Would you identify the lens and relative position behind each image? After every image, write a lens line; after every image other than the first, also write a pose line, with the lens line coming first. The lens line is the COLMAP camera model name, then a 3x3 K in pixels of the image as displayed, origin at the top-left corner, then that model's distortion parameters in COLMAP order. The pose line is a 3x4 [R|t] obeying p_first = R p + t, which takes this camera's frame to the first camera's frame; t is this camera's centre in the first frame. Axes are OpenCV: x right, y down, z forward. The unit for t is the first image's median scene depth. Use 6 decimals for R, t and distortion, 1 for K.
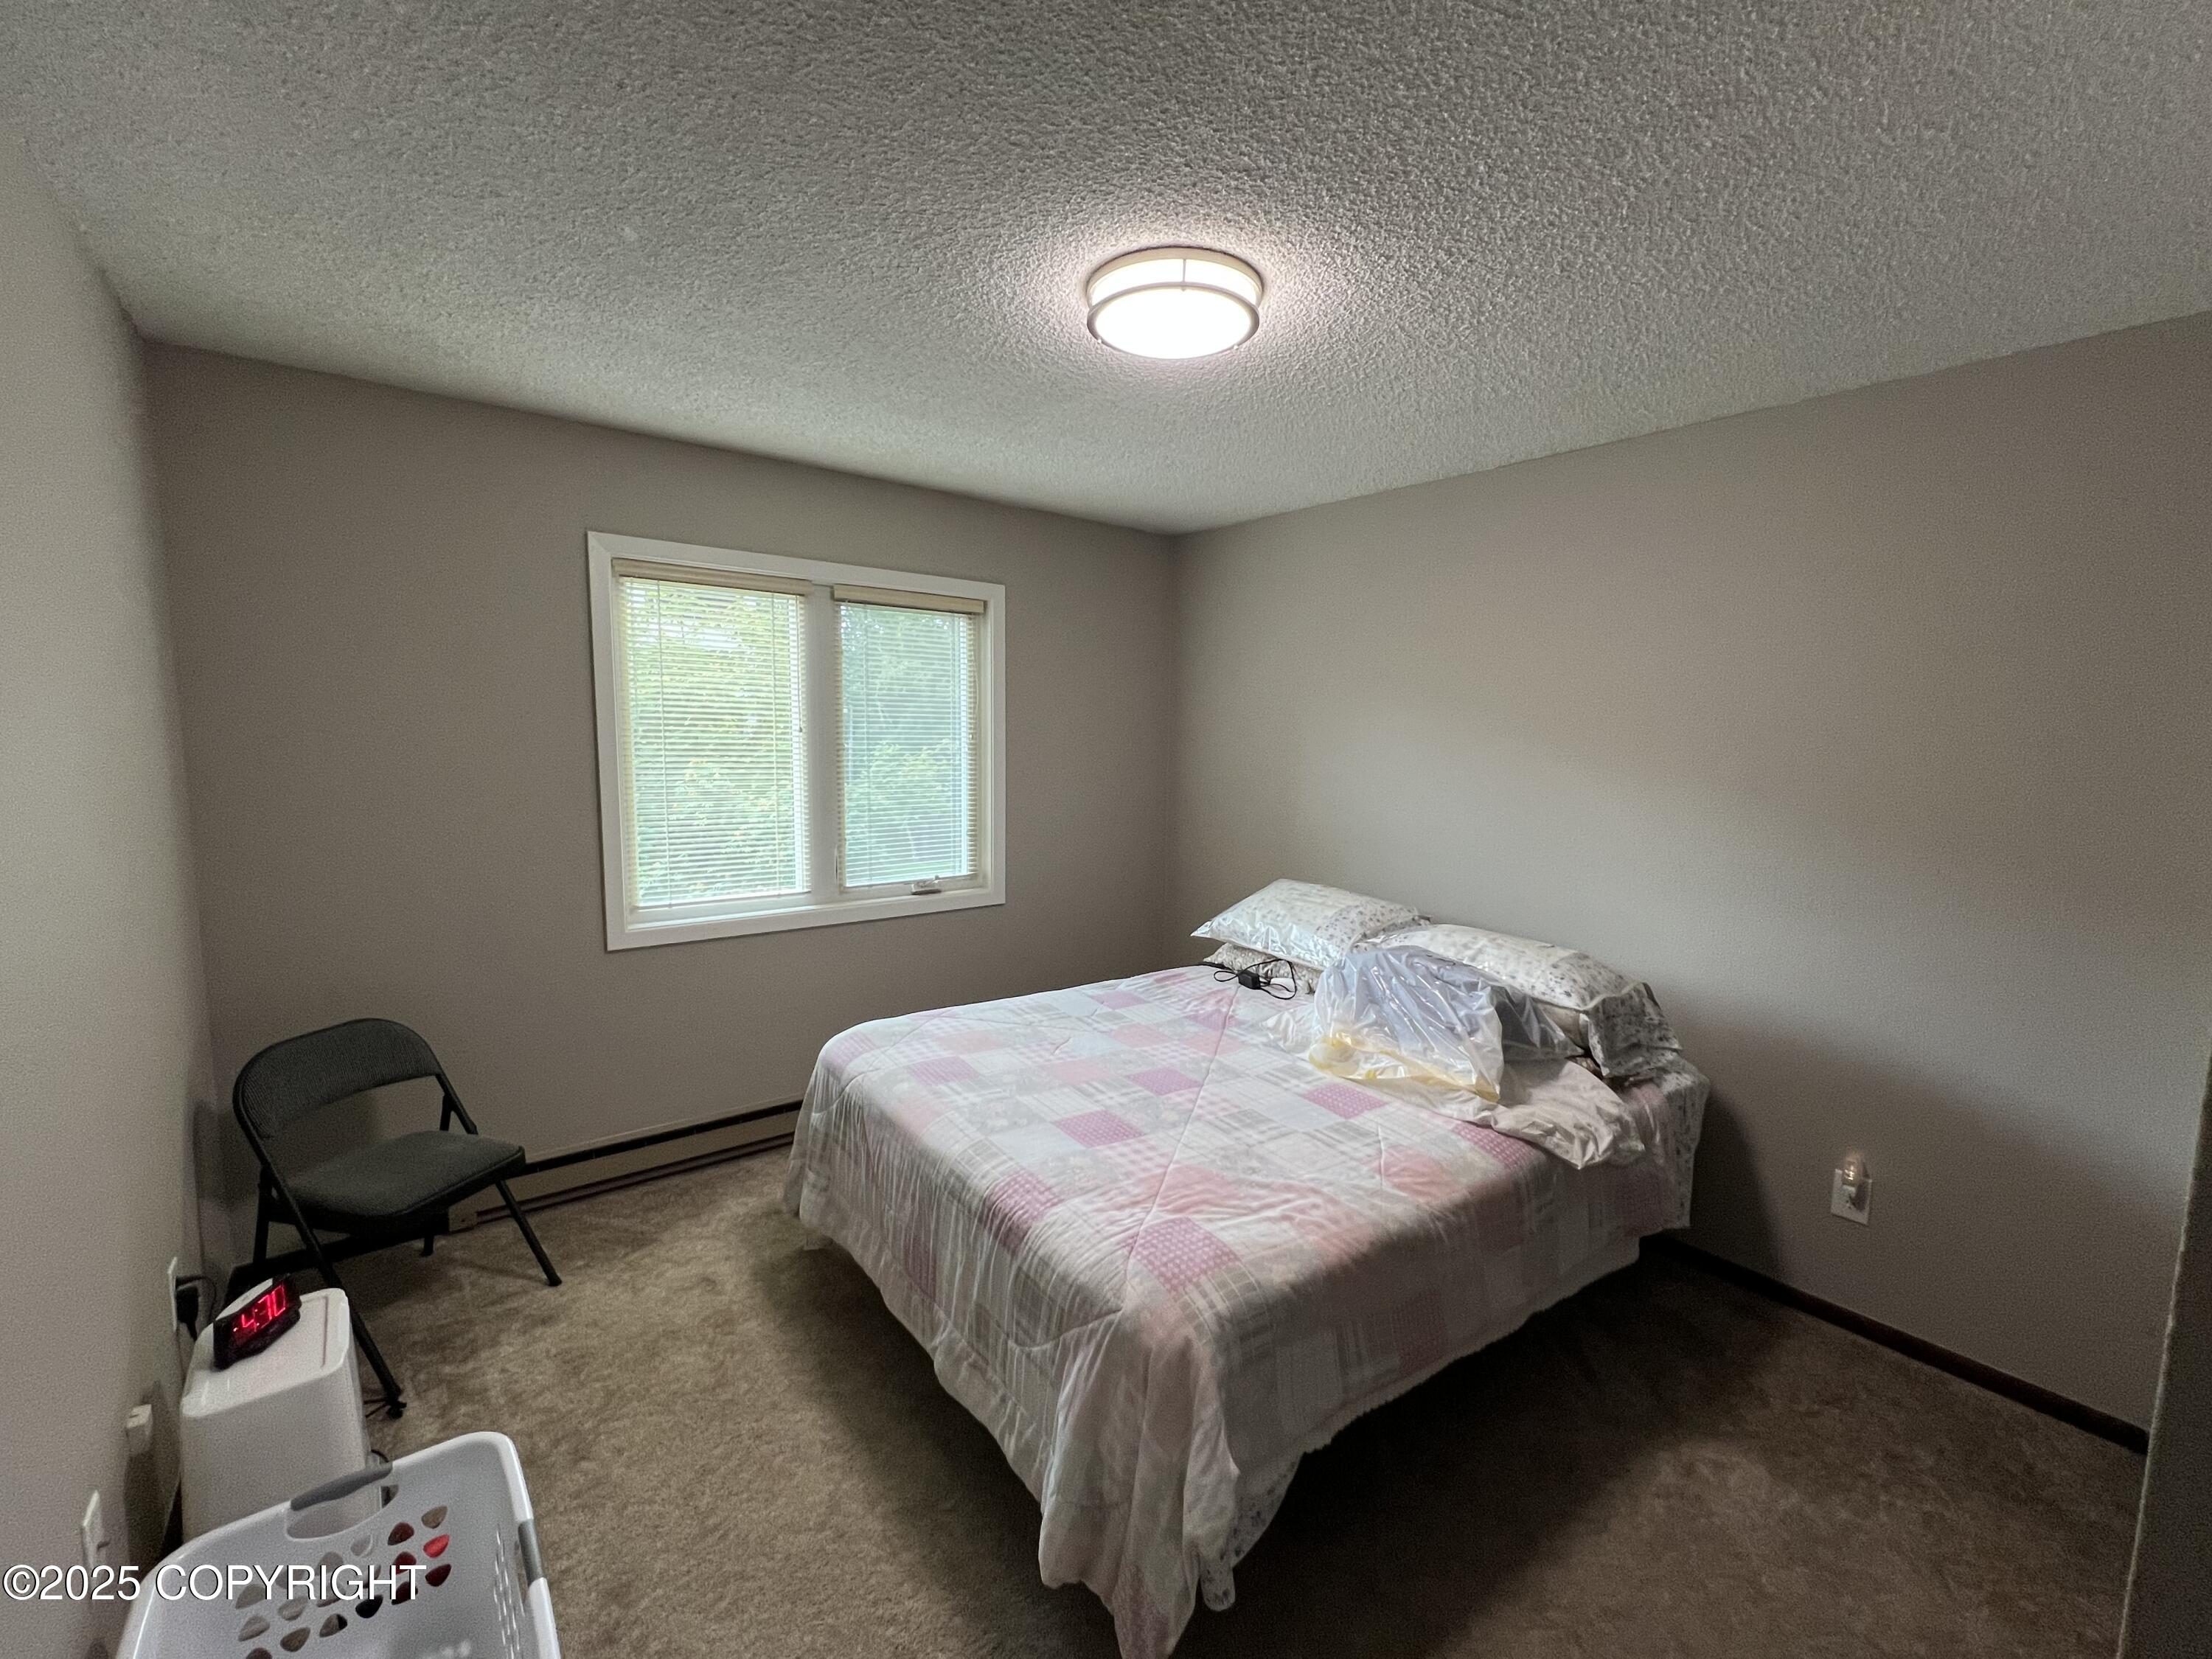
lens RADIAL K [[921.0, 0, 1102.5], [0, 921.0, 829.7], [0, 0, 1]] dist [0.000392, 0.000224]
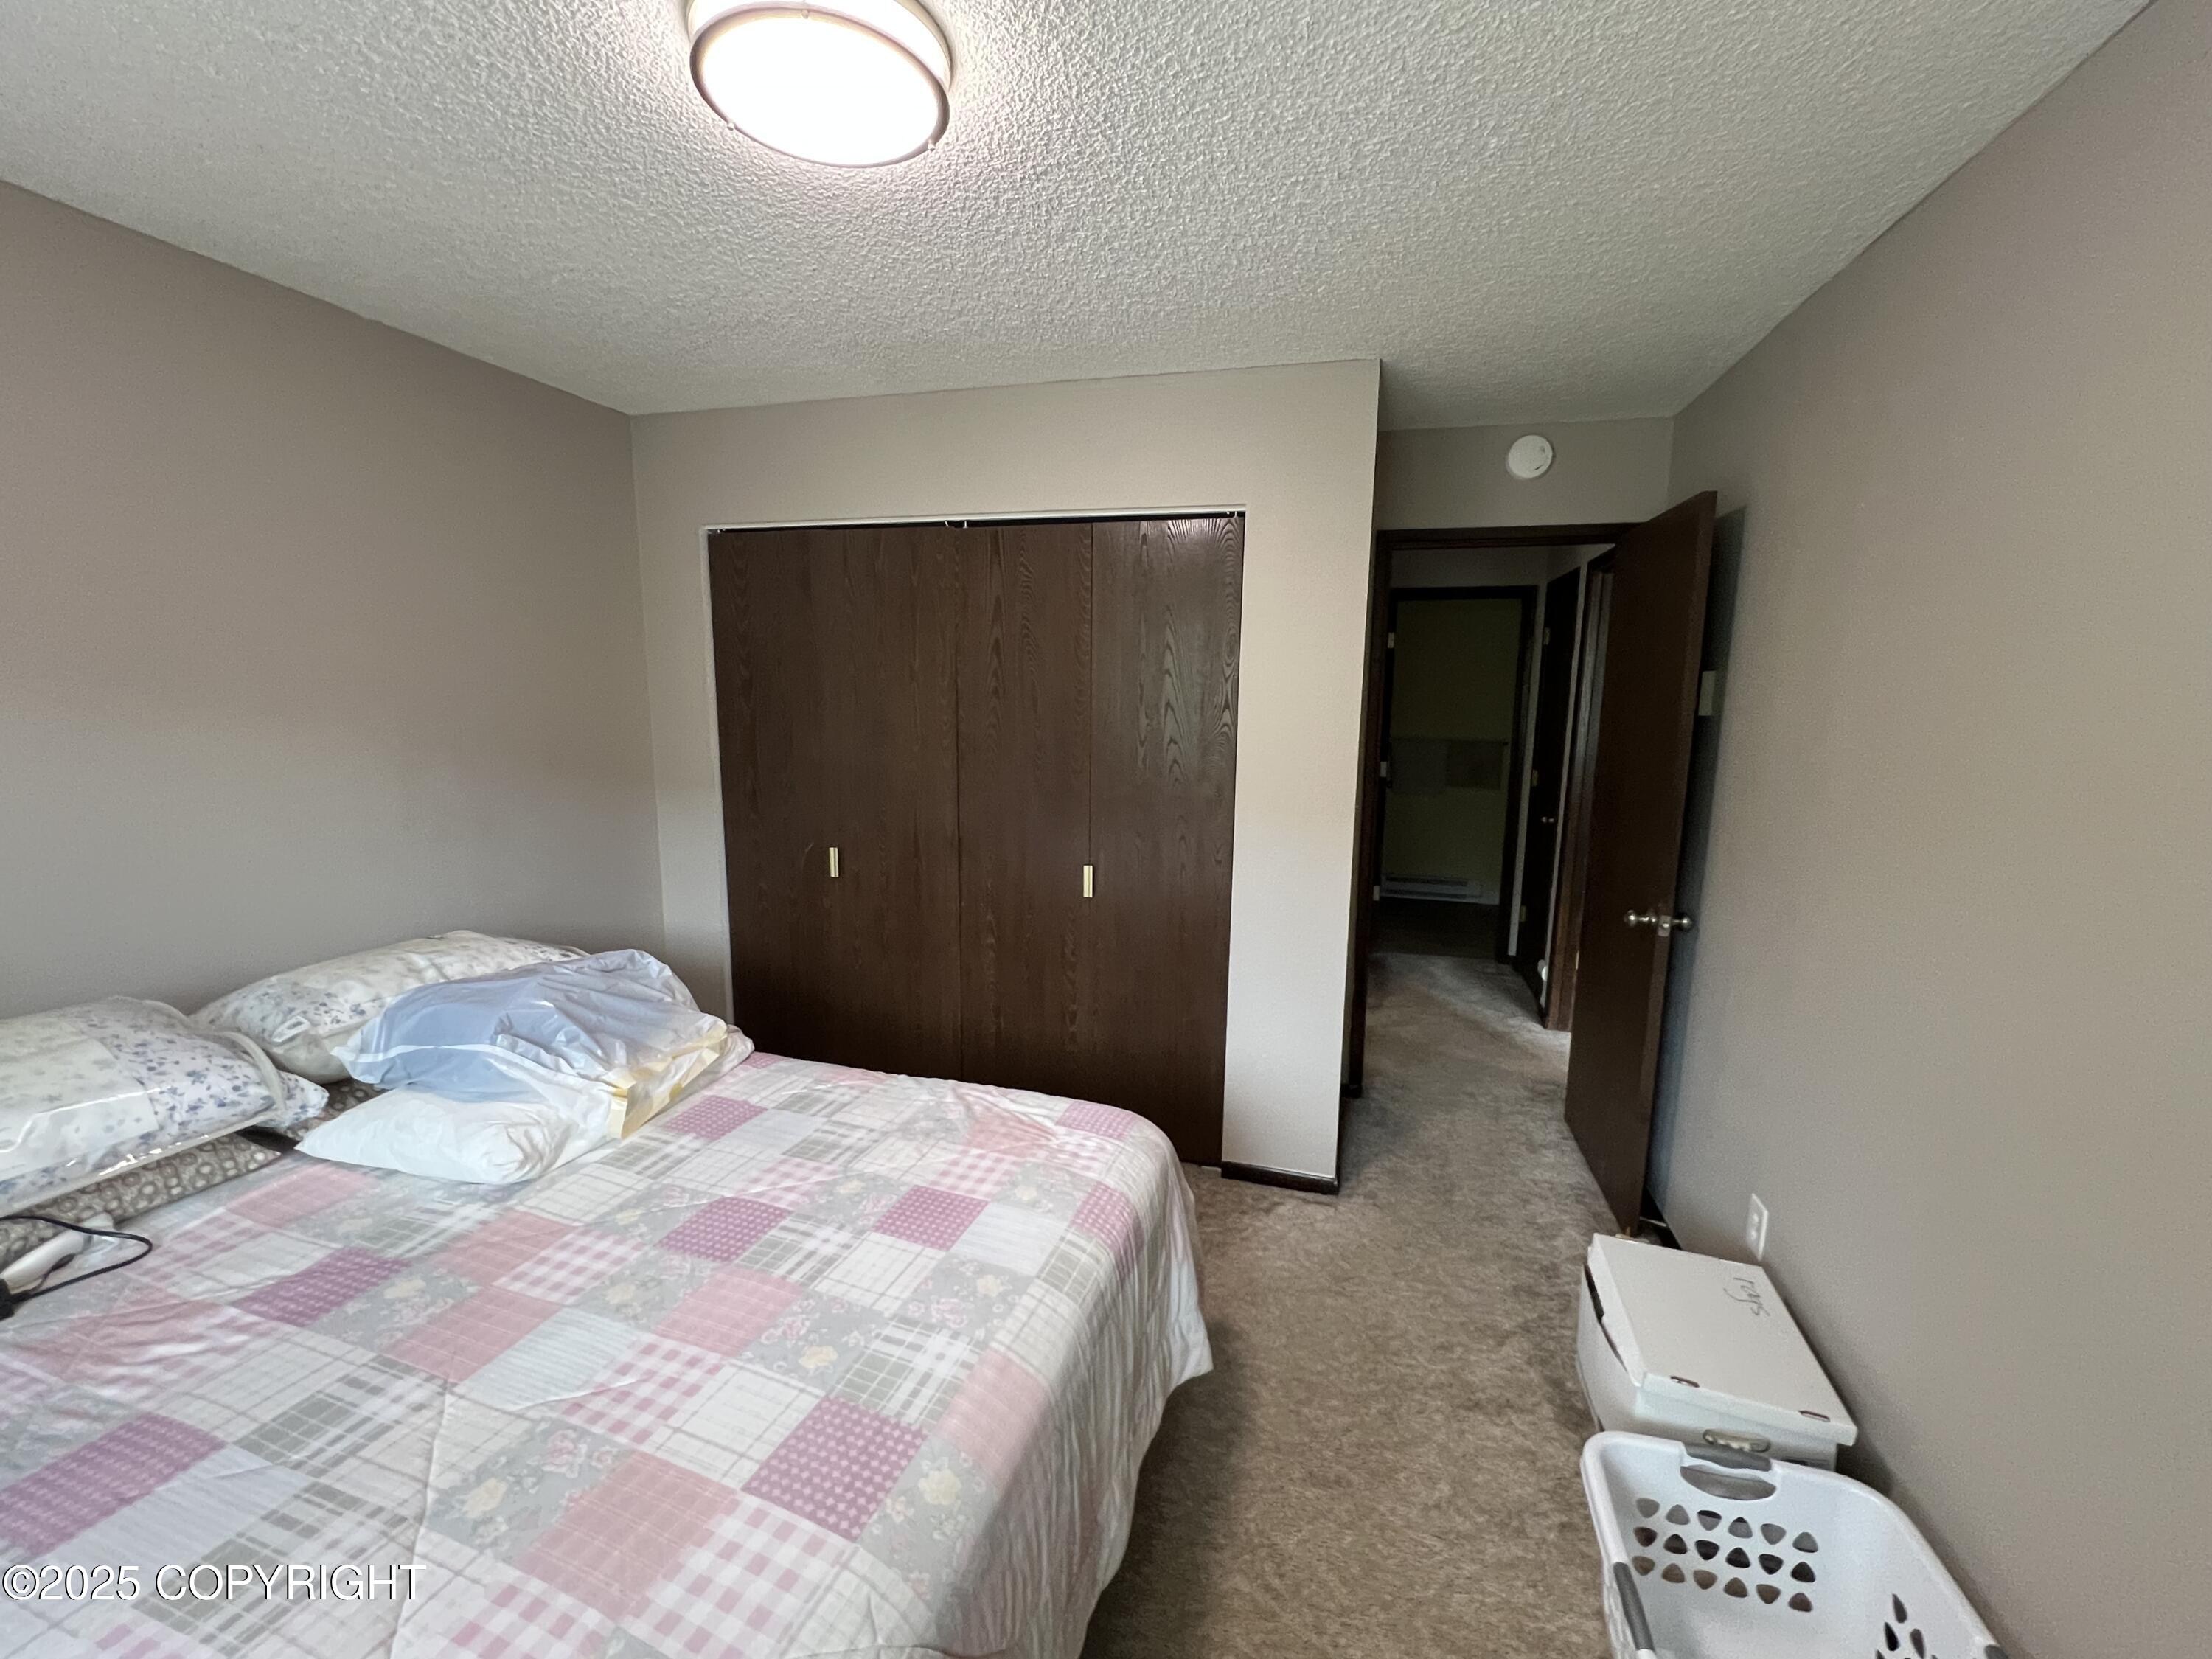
lens RADIAL K [[921.0, 0, 1101.9], [0, 921.0, 830.4], [0, 0, 1]] dist [0.000392, 0.000224]
pose [[-0.593245, -0.145701, 0.791727, -0.580274], [0.067485, 0.971022, 0.229264, -0.132687], [-0.802189, 0.189439, -0.566221, 1.137167]]
